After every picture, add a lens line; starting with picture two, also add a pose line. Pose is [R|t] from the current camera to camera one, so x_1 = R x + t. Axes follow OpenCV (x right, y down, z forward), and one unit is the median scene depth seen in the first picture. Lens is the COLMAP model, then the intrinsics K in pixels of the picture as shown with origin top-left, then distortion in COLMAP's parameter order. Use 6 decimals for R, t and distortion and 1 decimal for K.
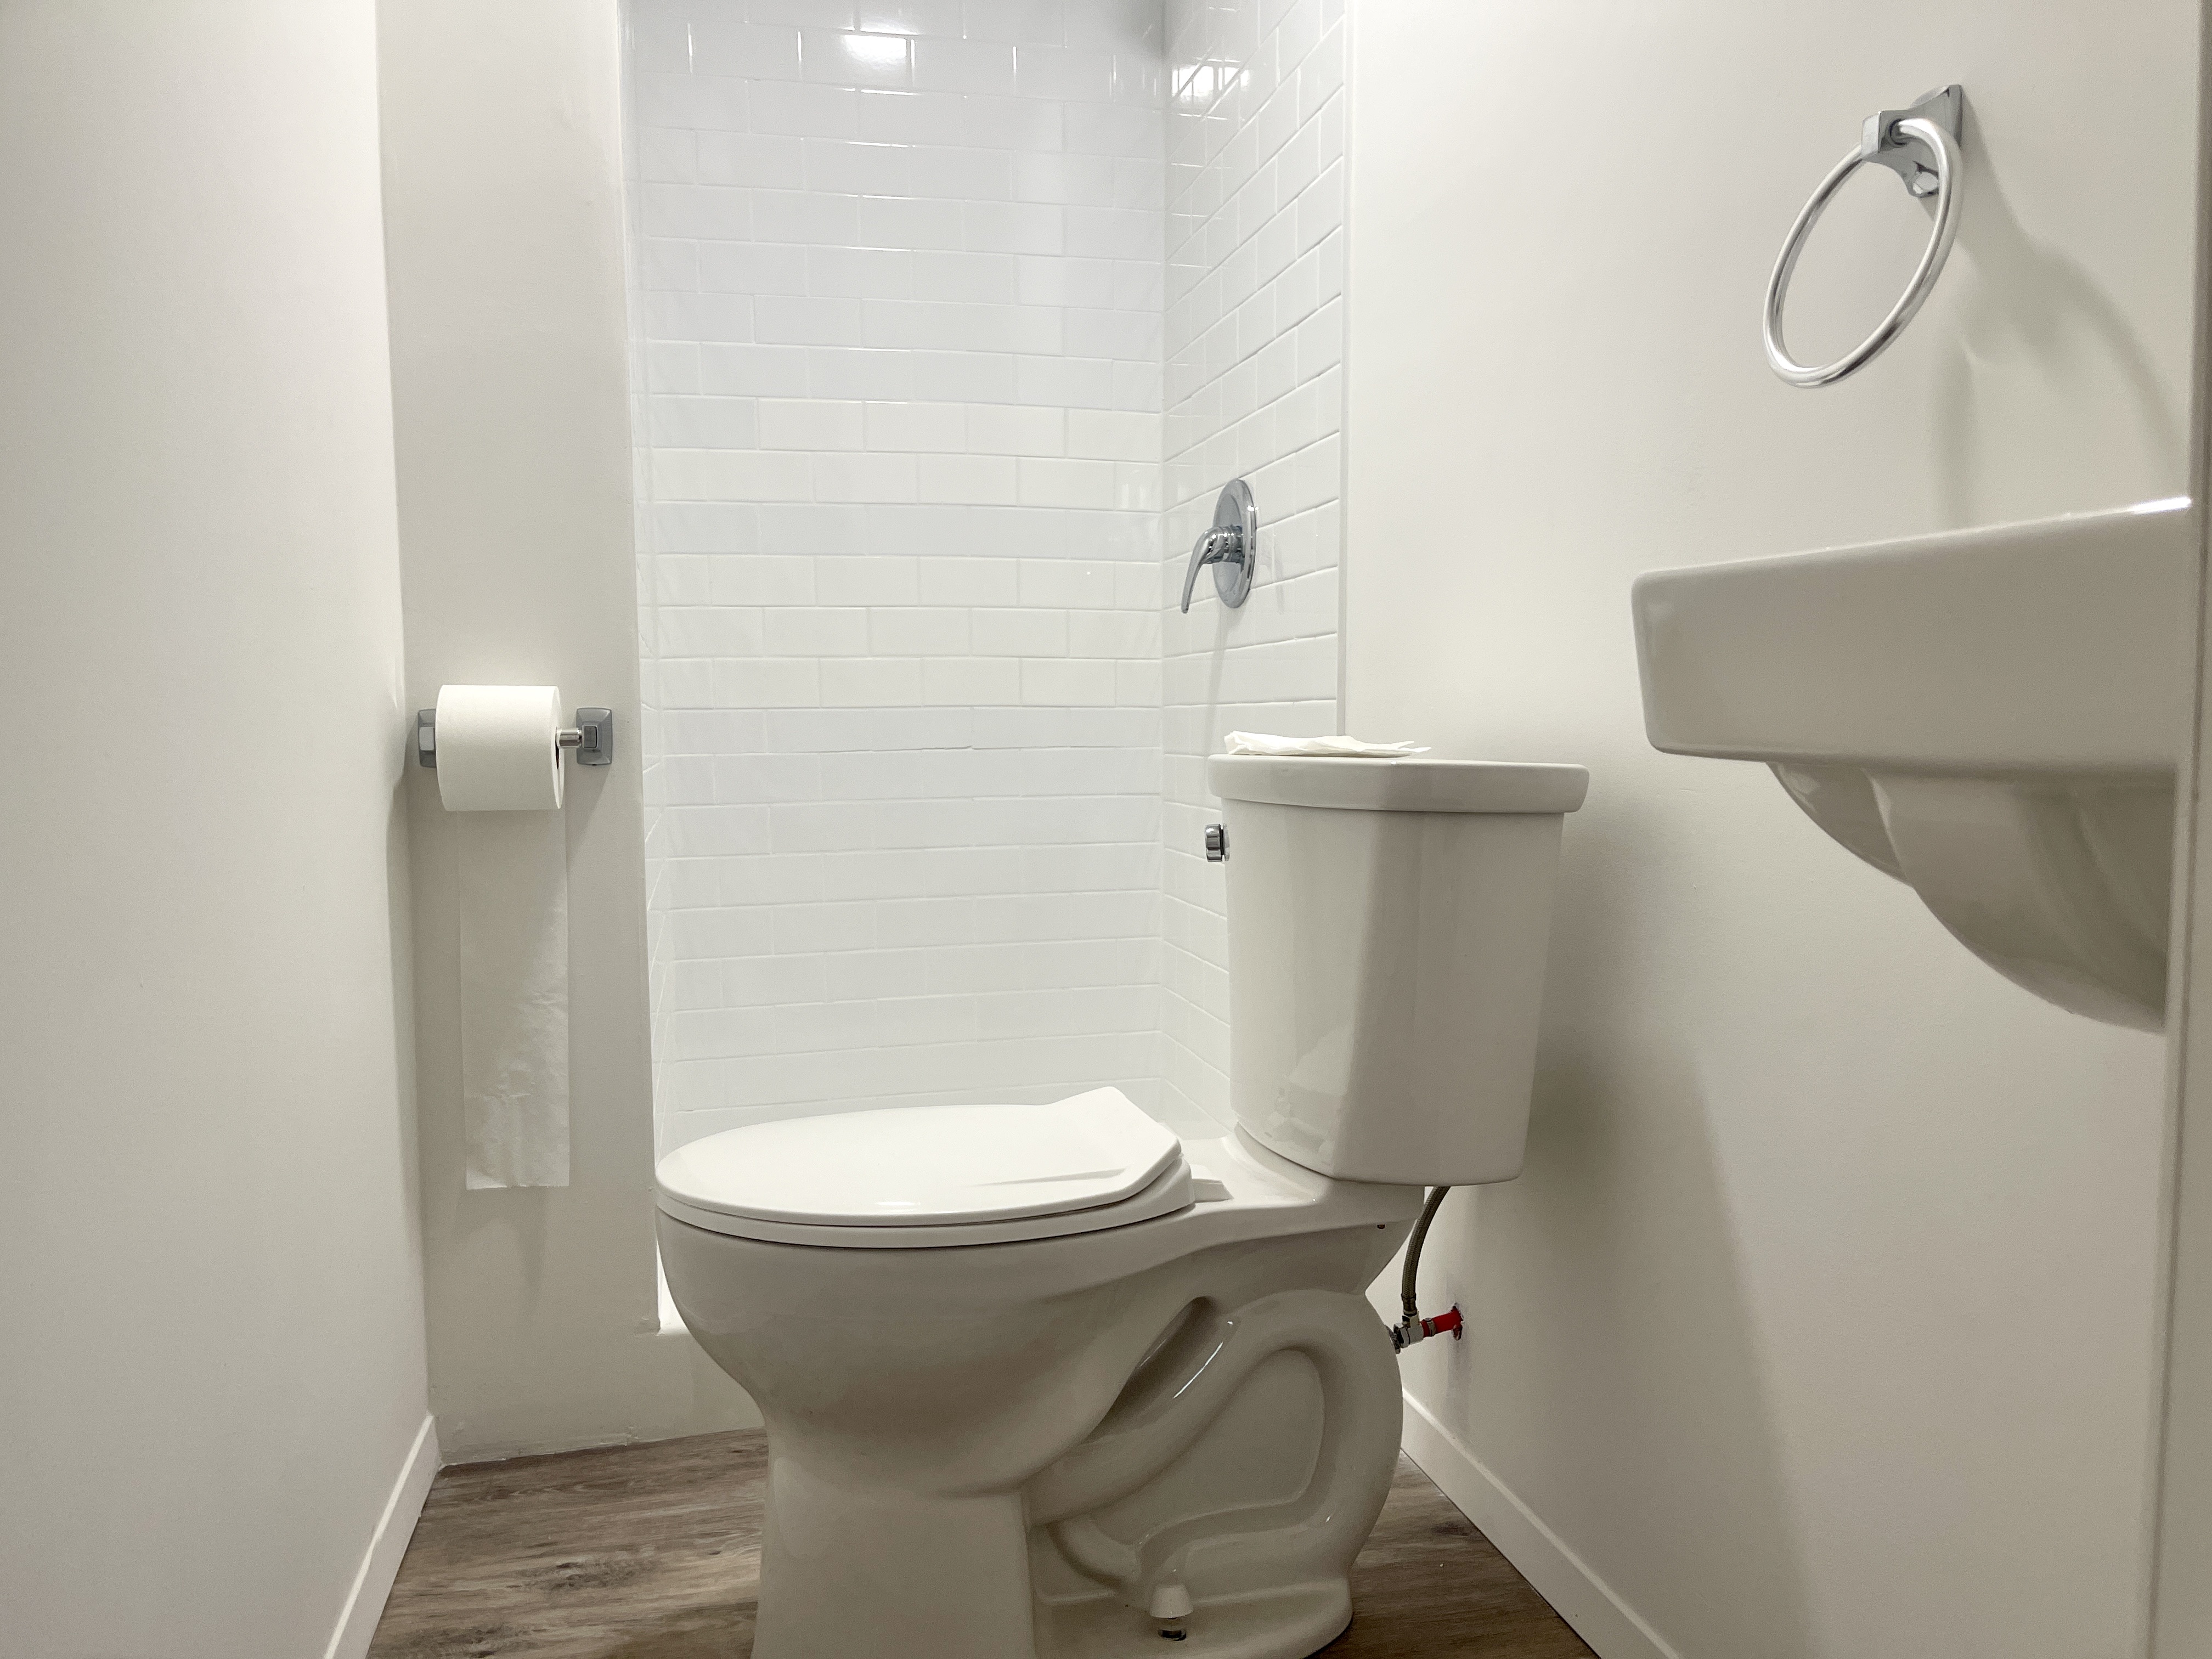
lens RADIAL K [[1693.9, 0, 1161.5], [0, 1693.9, 814.8], [0, 0, 1]] dist [0.052232, -0.051773]
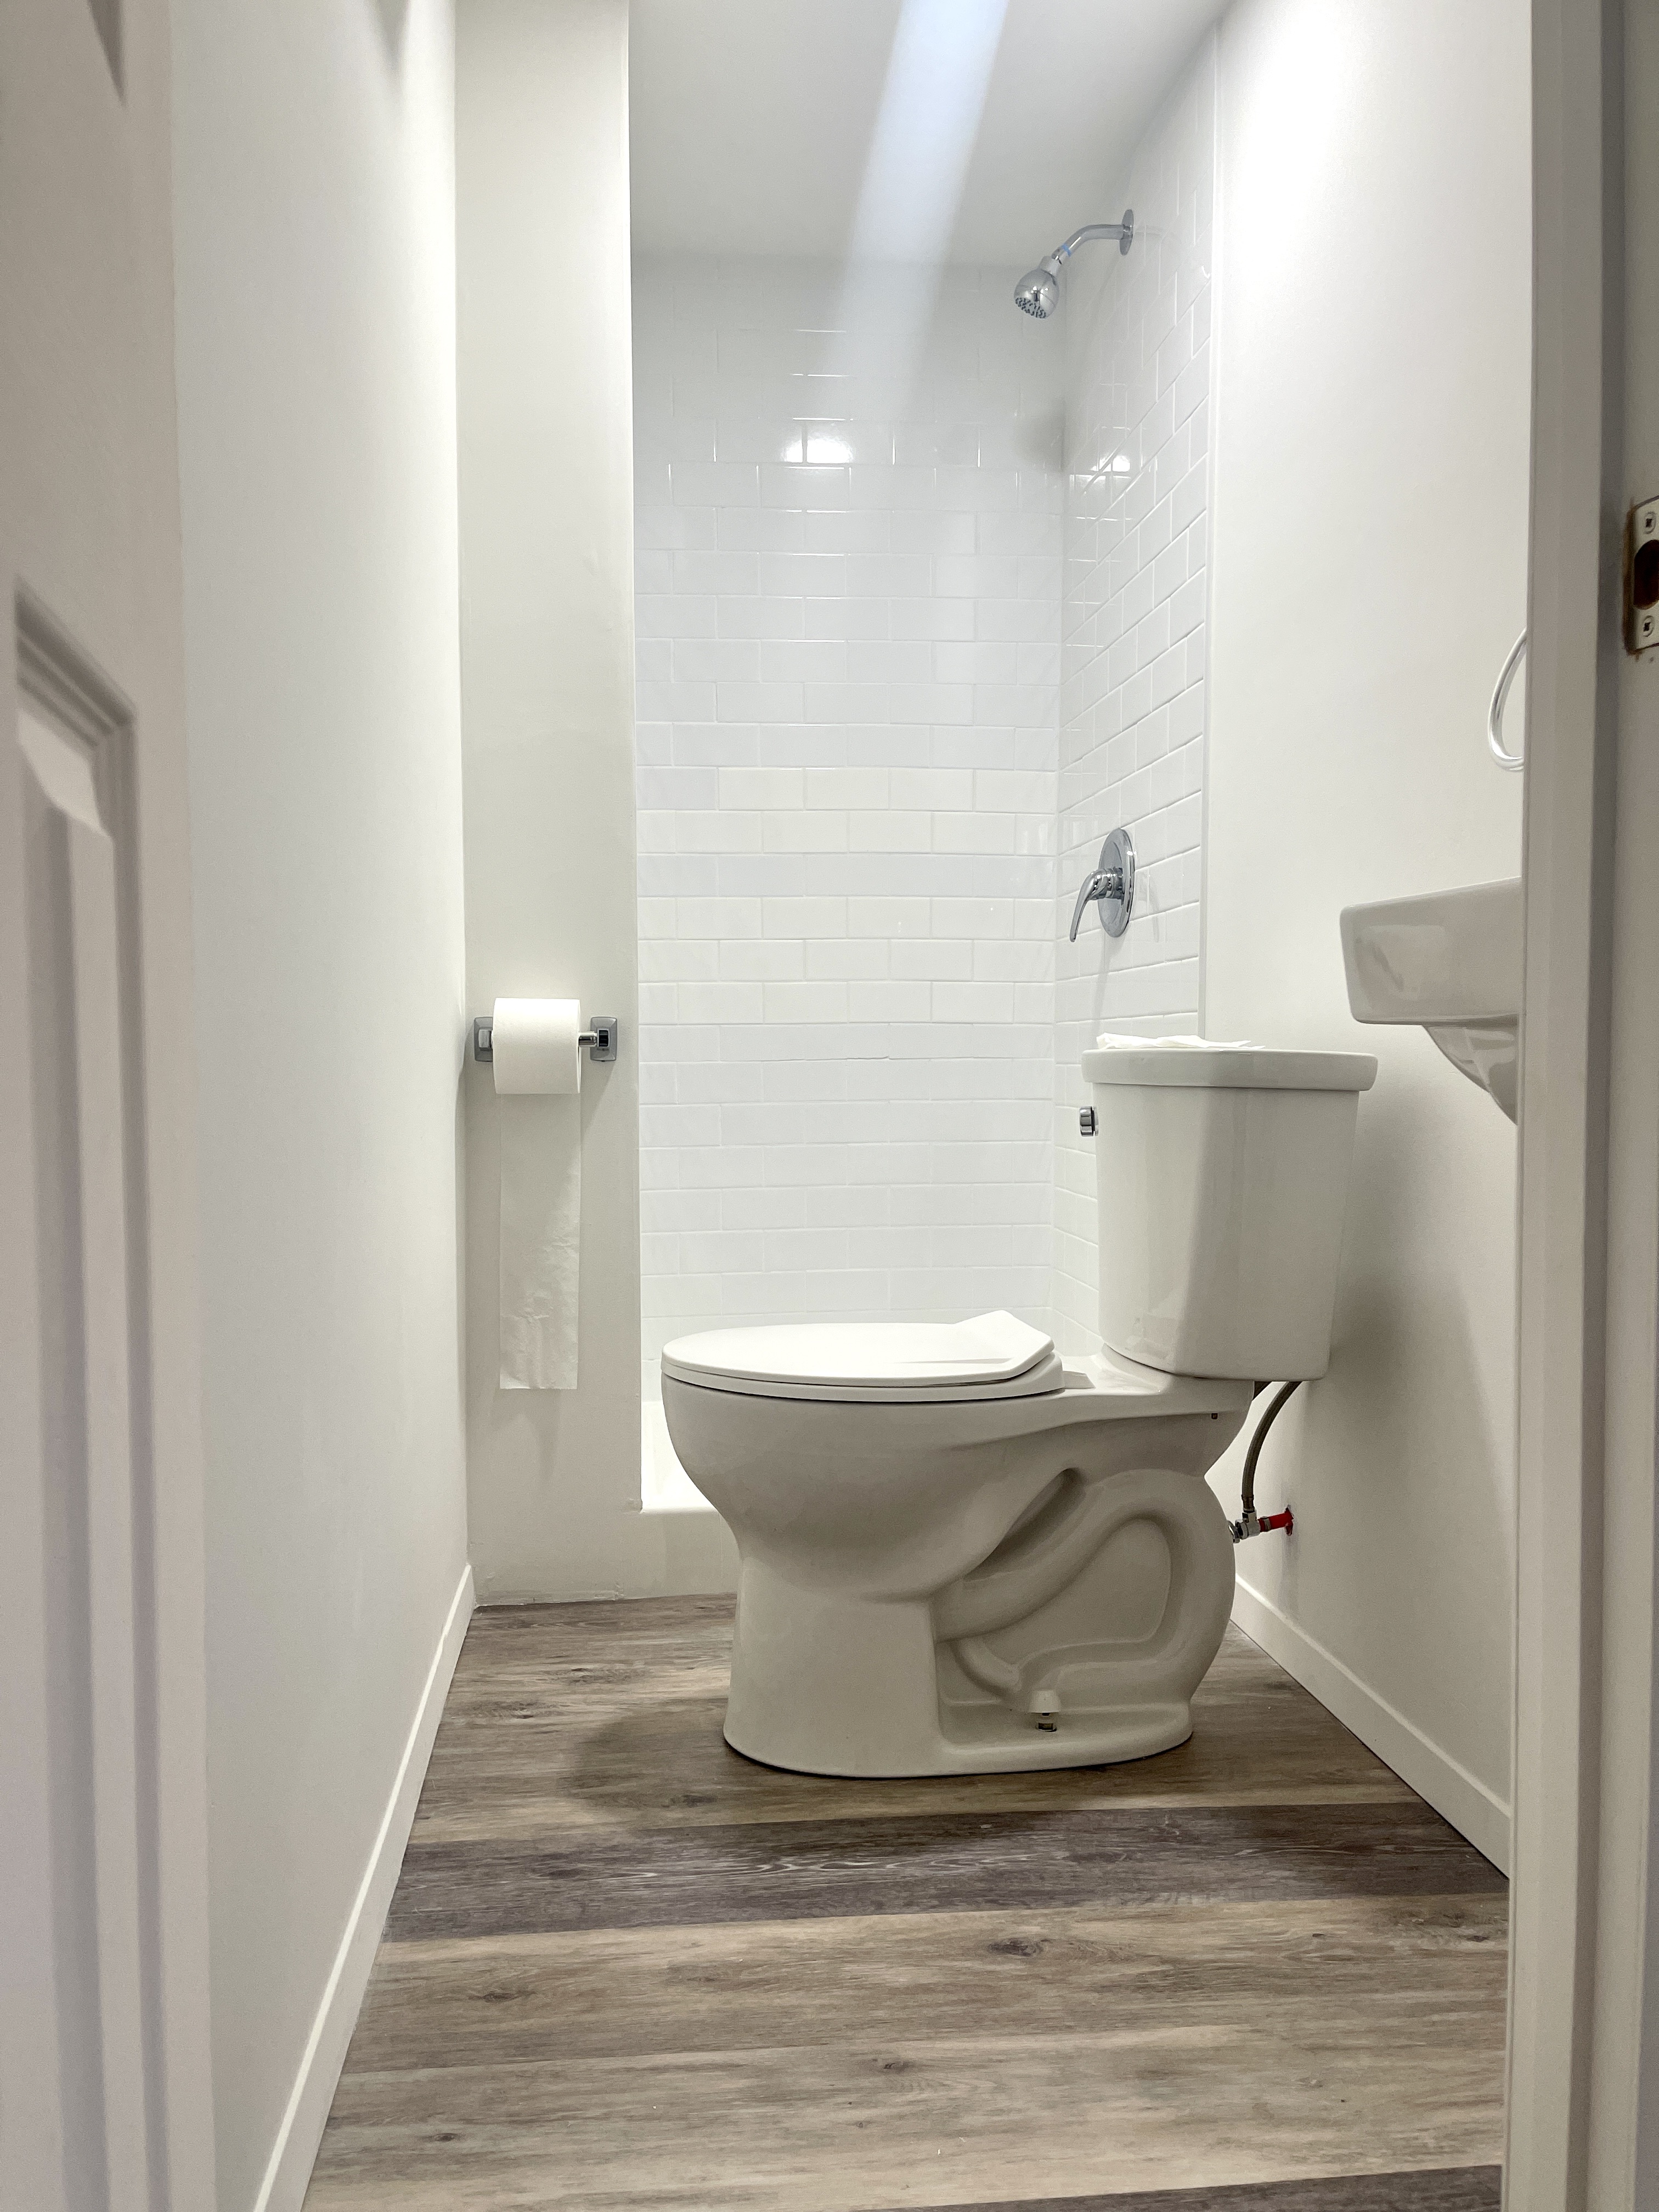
lens RADIAL K [[1693.9, 0, 785.8], [0, 1693.9, 1090.8], [0, 0, 1]] dist [0.052232, -0.051773]
pose [[0.986524, 0.010498, -0.163281, 0.014712], [-0.016283, 0.999285, -0.034129, 0.038382], [0.162806, 0.036328, 0.985989, -0.264210]]
